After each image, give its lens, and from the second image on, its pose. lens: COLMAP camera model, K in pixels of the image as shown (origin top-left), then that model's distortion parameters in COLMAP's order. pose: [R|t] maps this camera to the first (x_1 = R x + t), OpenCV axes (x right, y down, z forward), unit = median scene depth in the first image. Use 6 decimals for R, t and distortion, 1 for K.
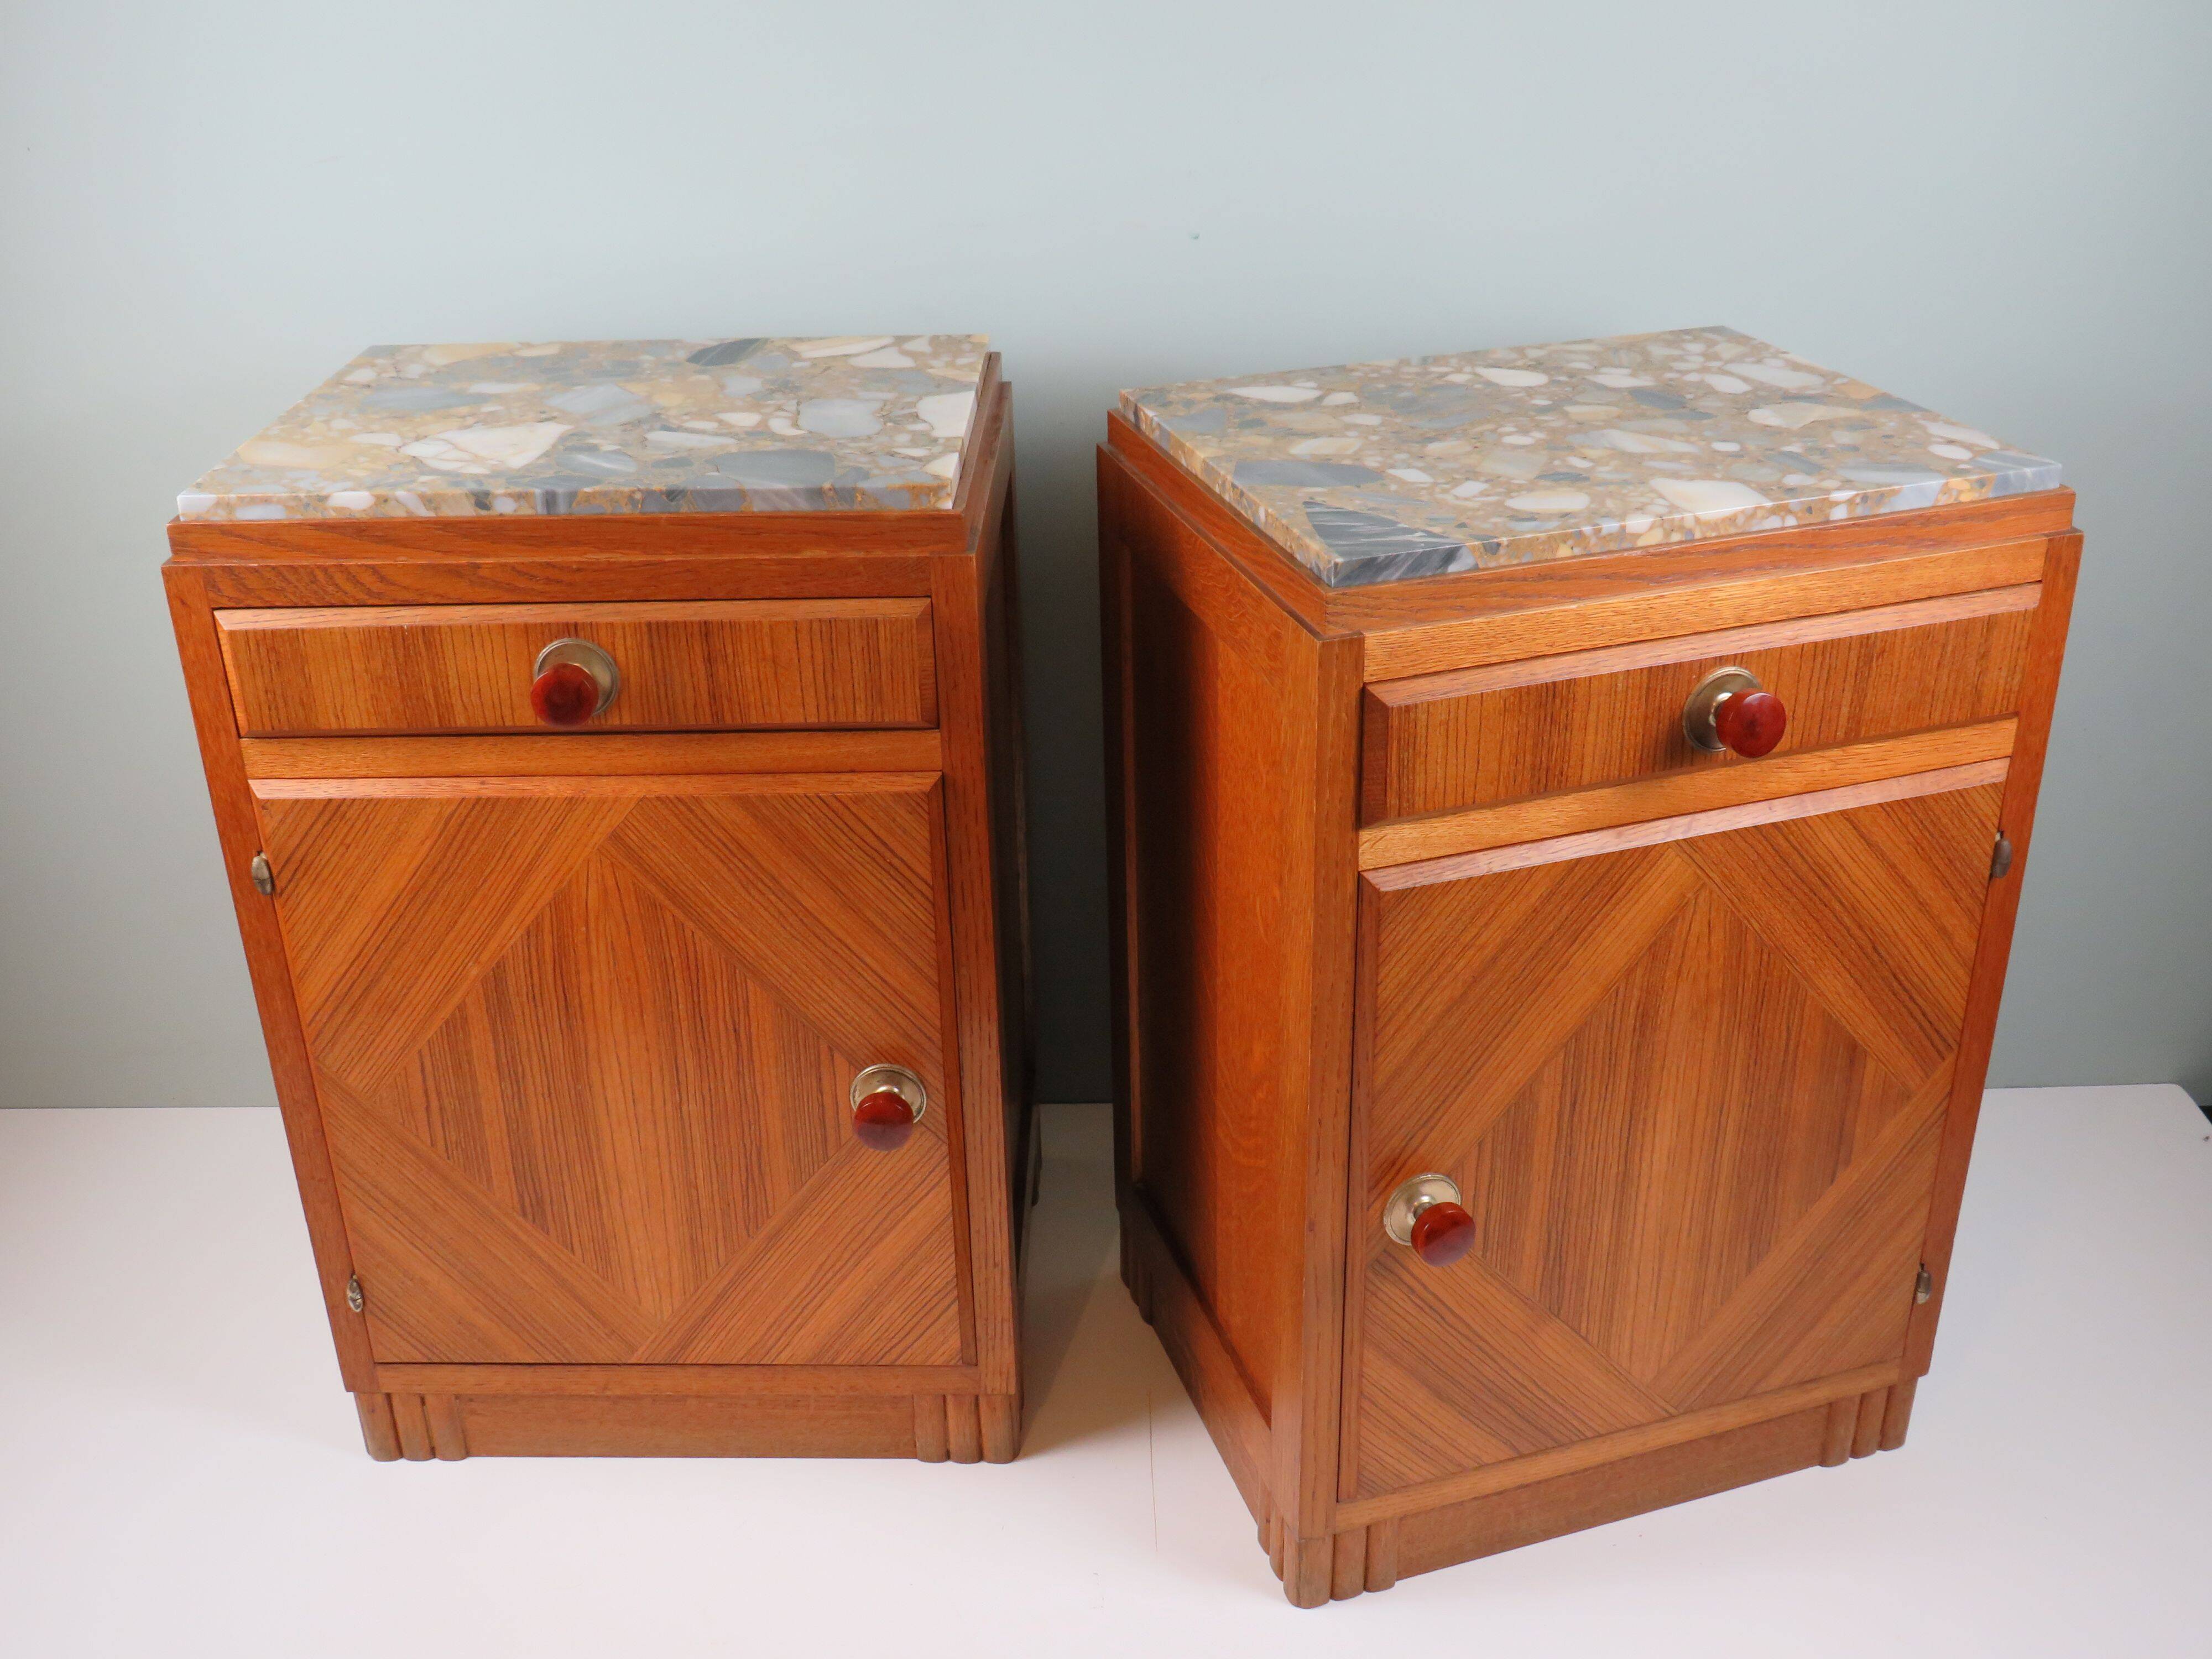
lens RADIAL K [[2188.2, 0, 1106.0], [0, 2188.2, 829.5], [0, 0, 1]] dist [-0.051384, 0.010186]
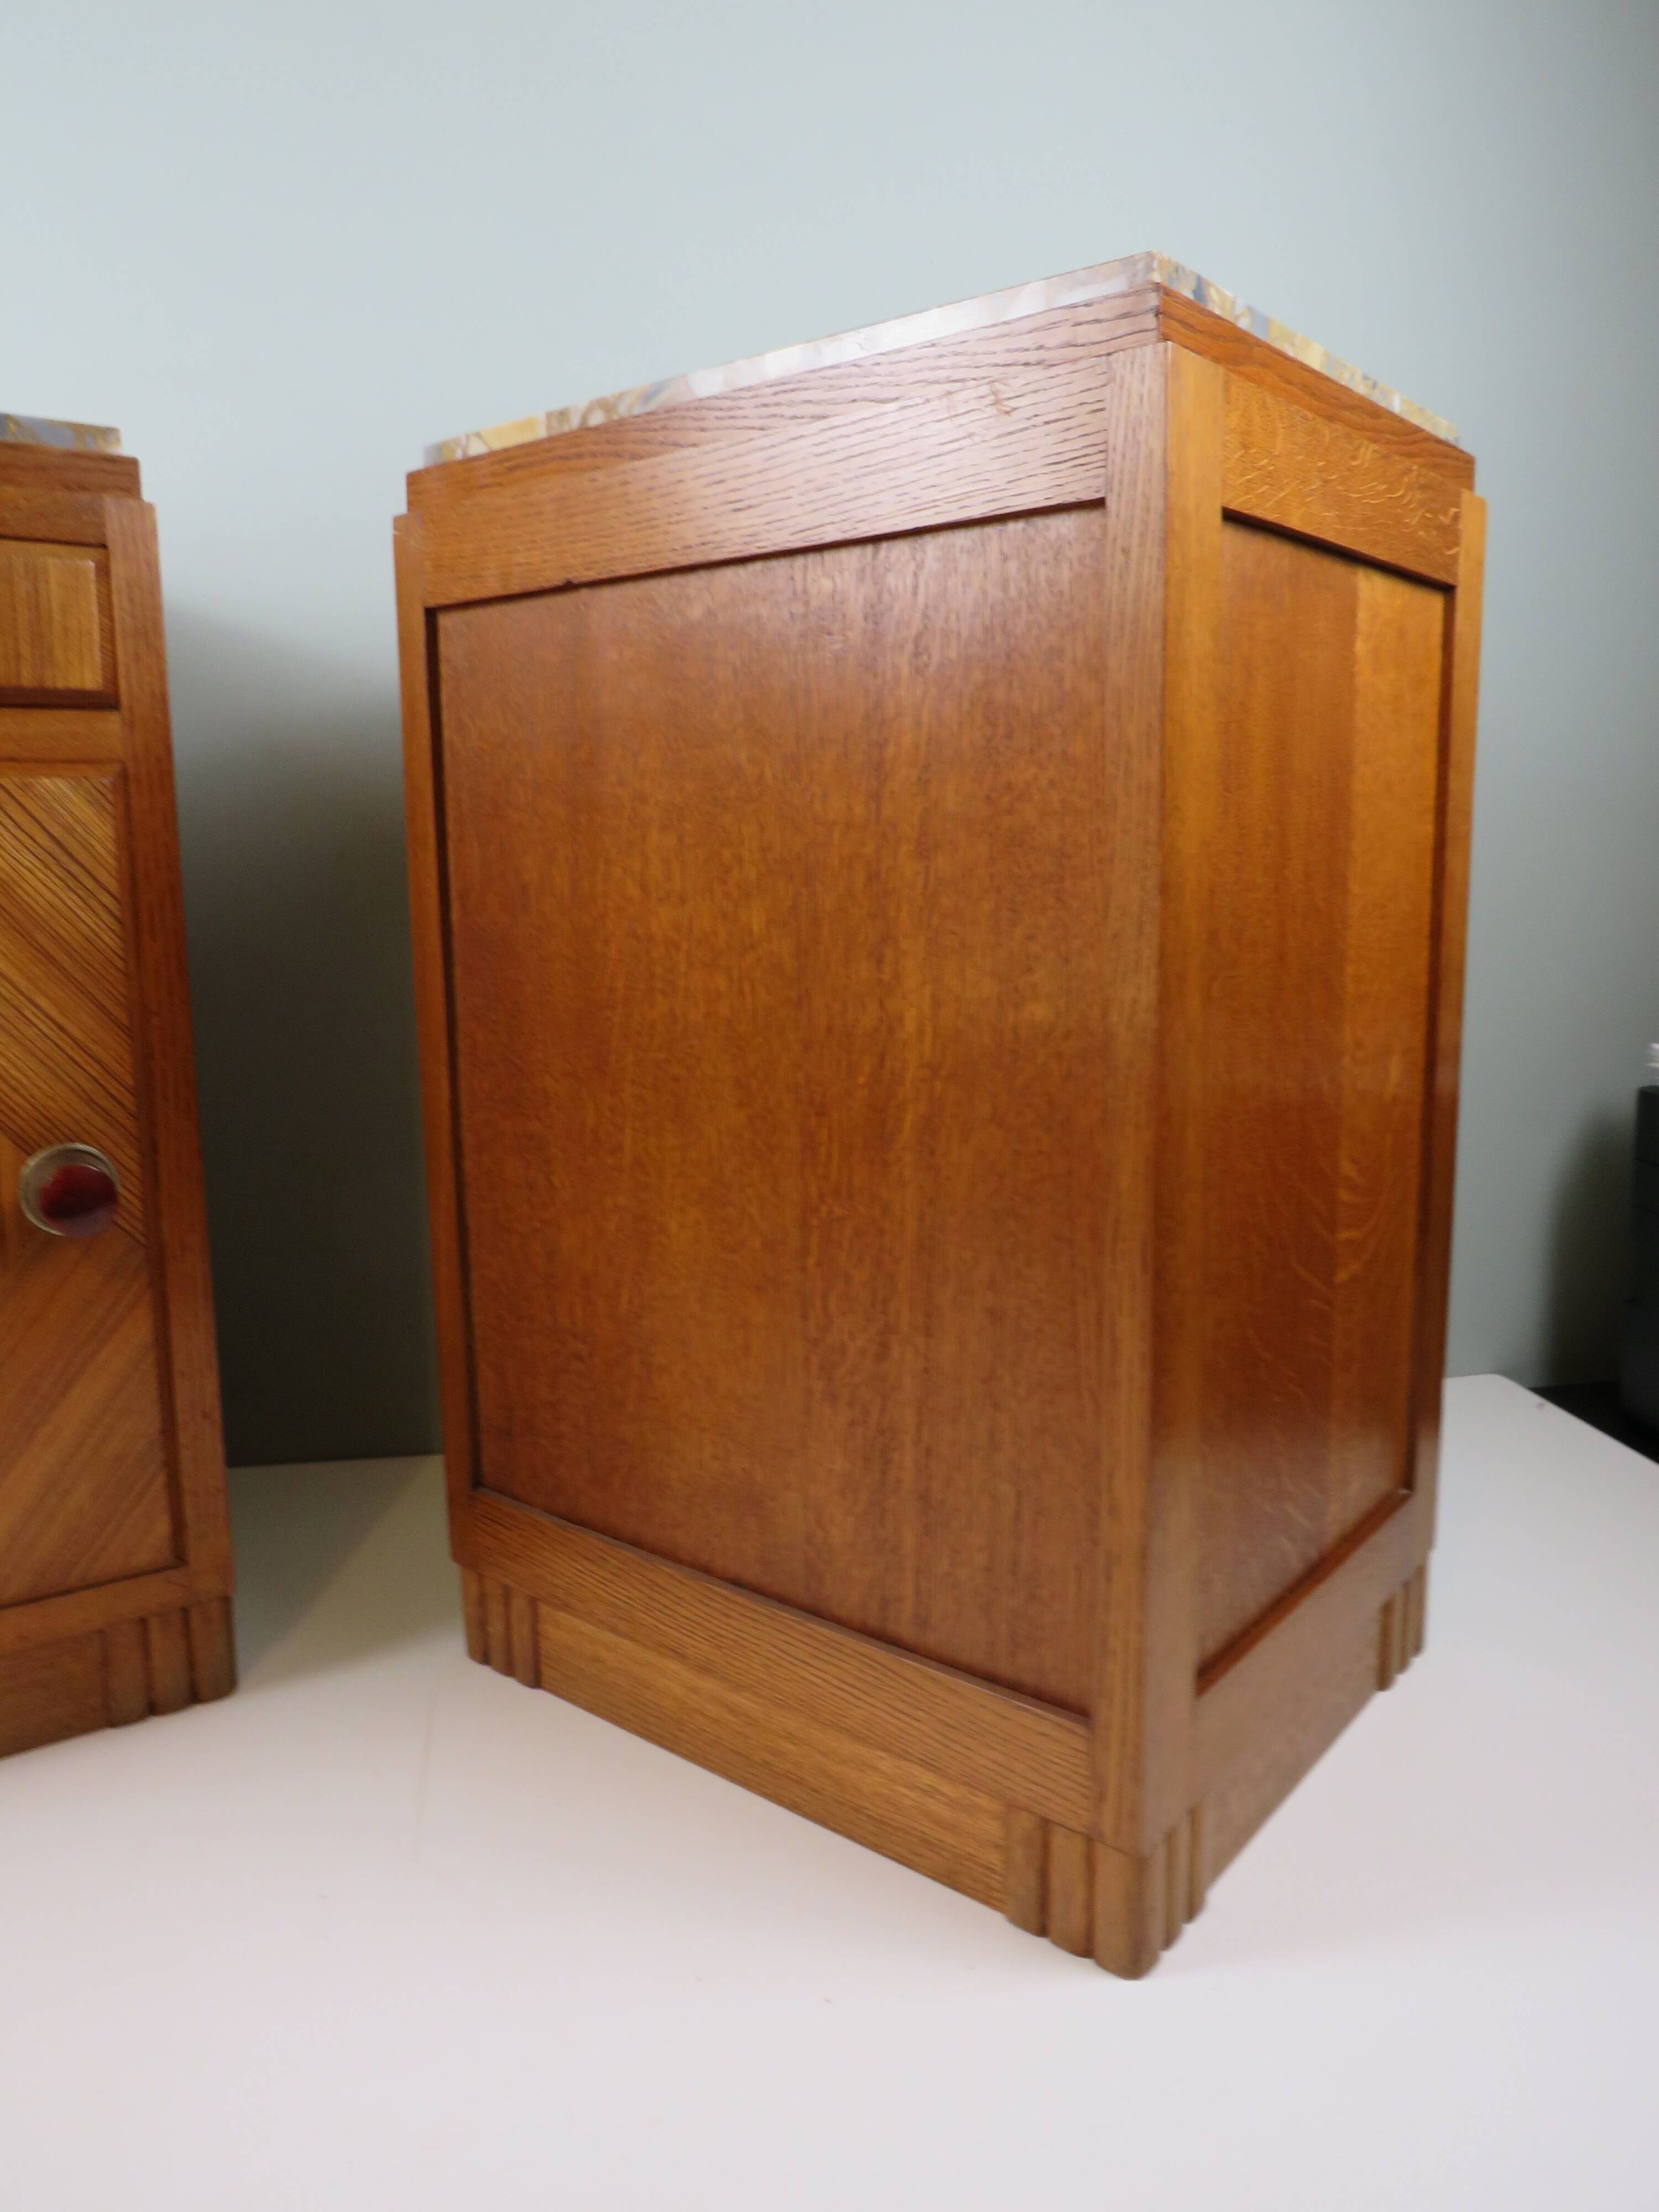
lens RADIAL K [[1547.5, 0, 829.5], [0, 1547.5, 1106.0], [0, 0, 1]] dist [-0.021565, 0.000917]
pose [[0.811463, -0.079868, 0.578921, -0.213288], [0.252284, 0.941431, -0.223742, 0.314067], [-0.527144, 0.327611, 0.784086, 0.399483]]
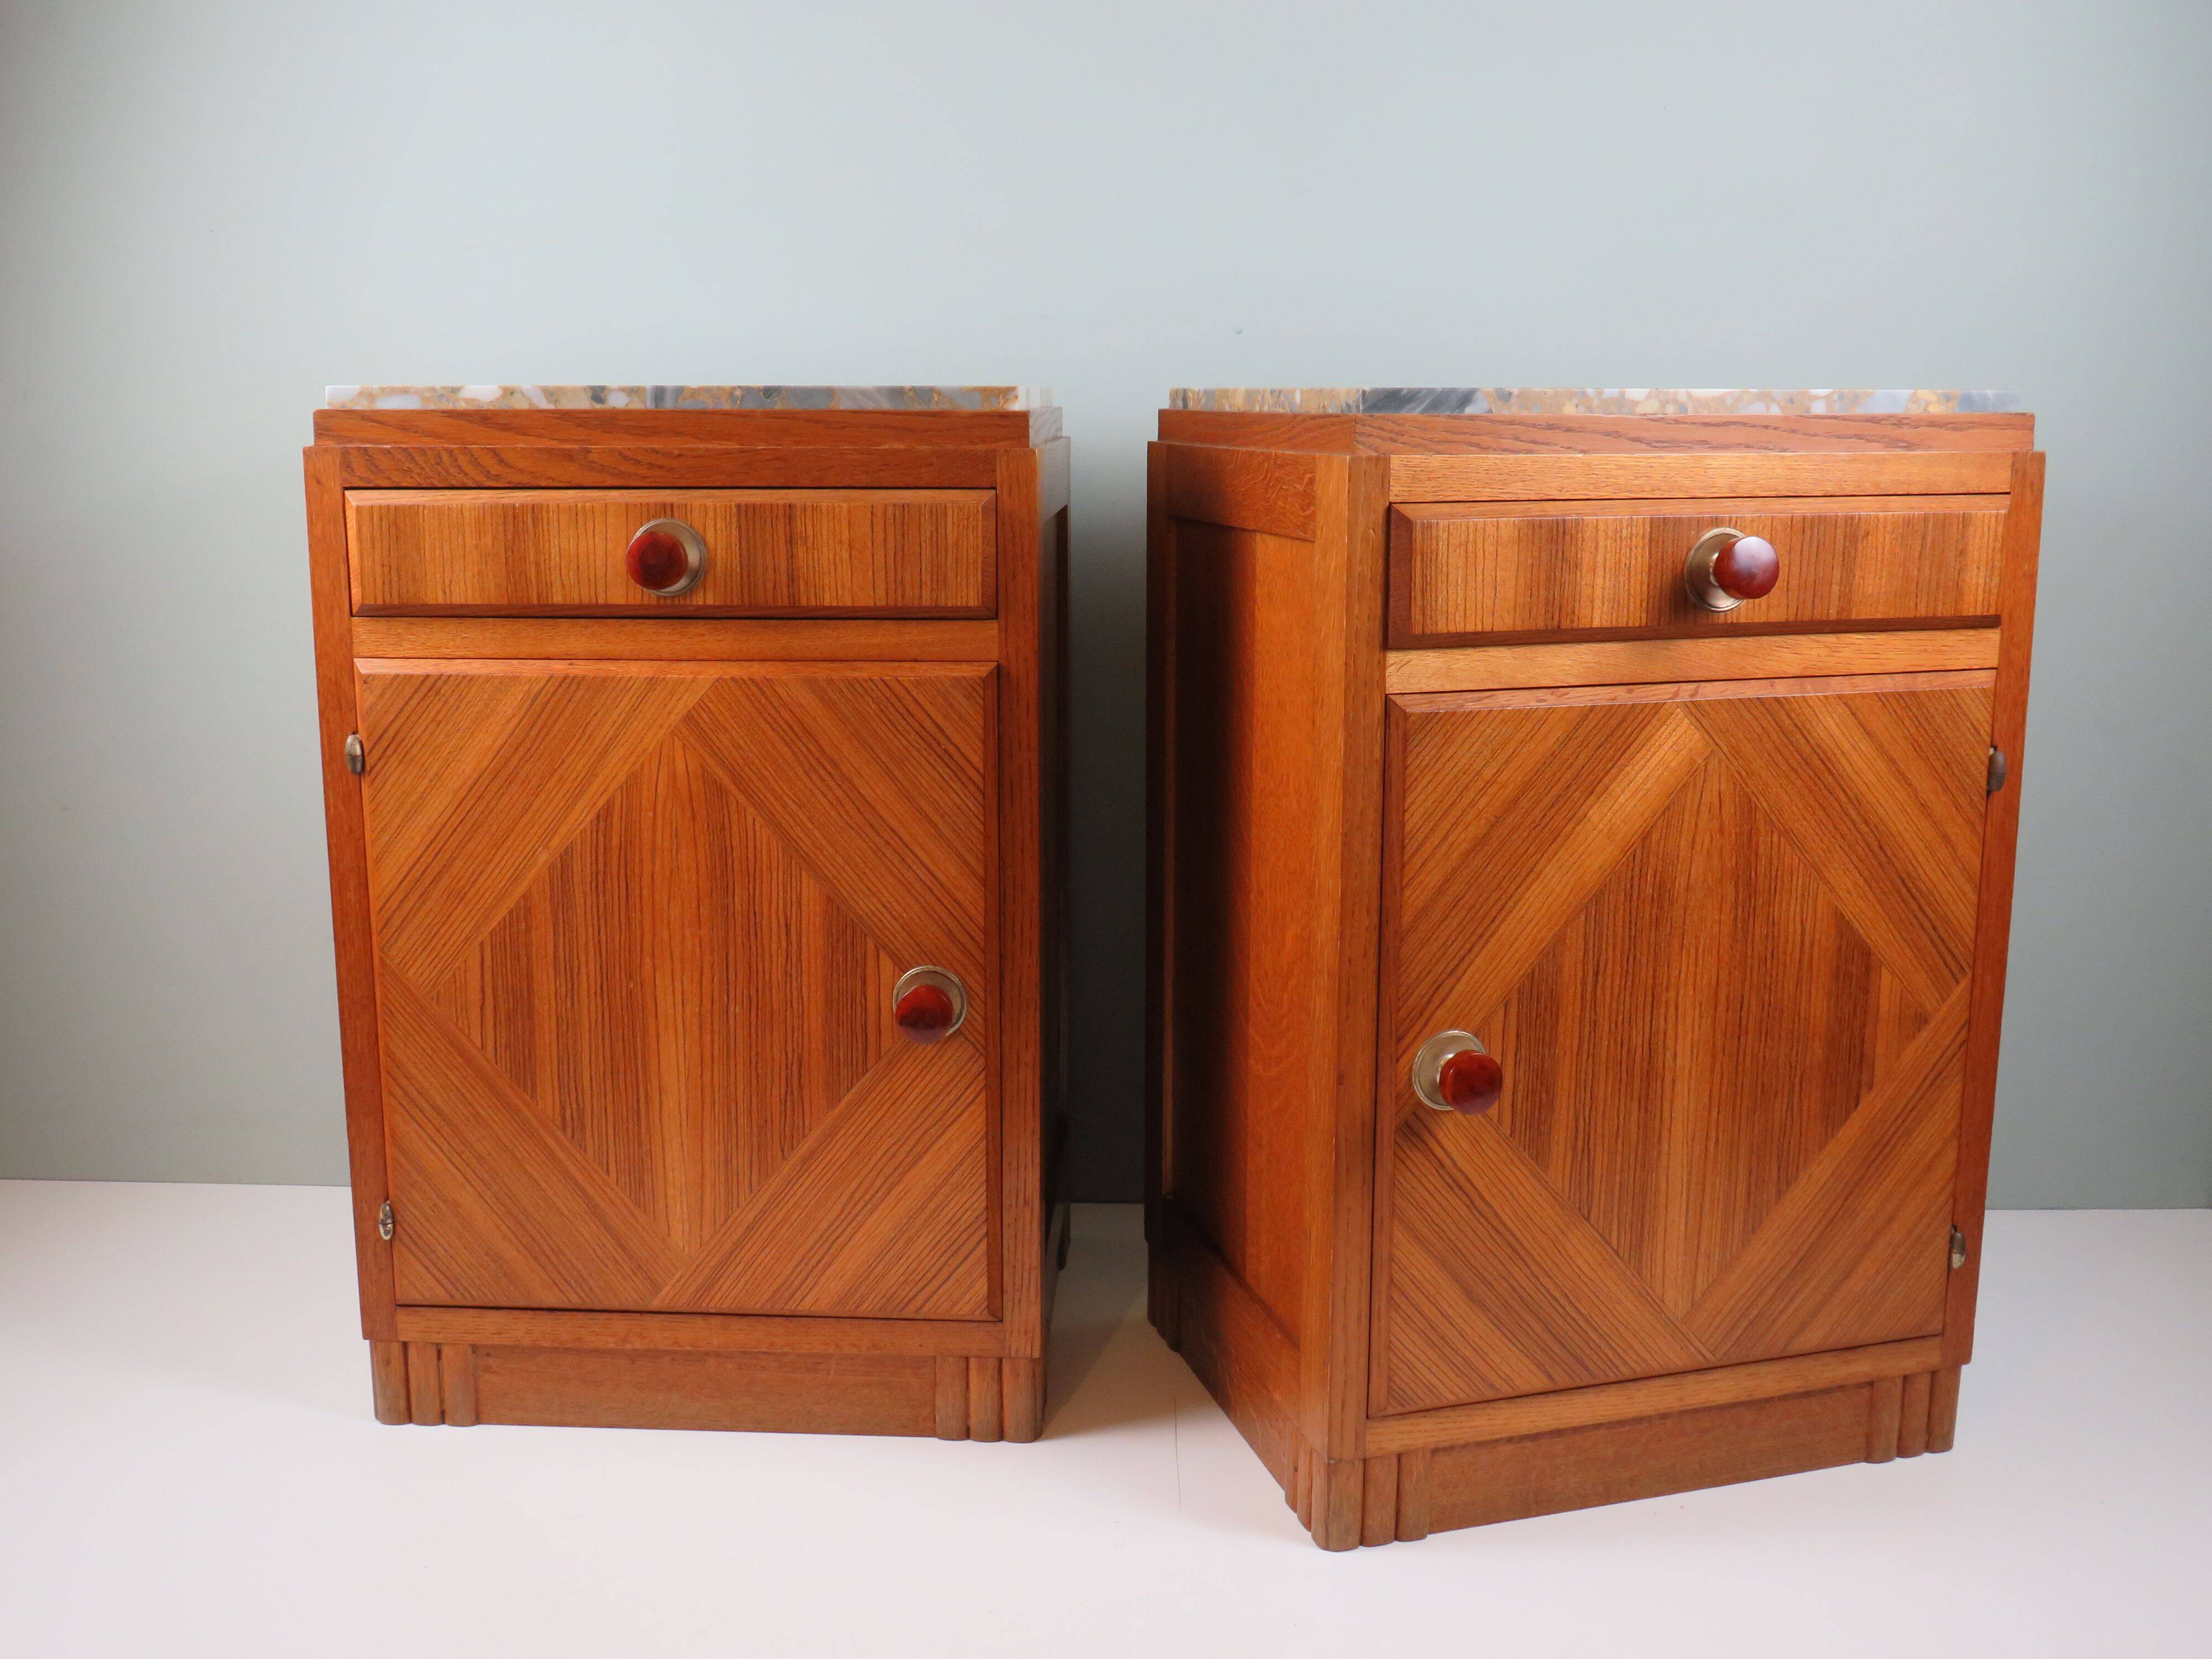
lens RADIAL K [[2188.2, 0, 1106.0], [0, 2188.2, 829.5], [0, 0, 1]] dist [-0.051384, 0.010186]
pose [[0.999487, 0.026443, -0.018081, -0.000272], [-0.030263, 0.964520, -0.262268, 0.329708], [0.010504, 0.262681, 0.964826, -0.014848]]
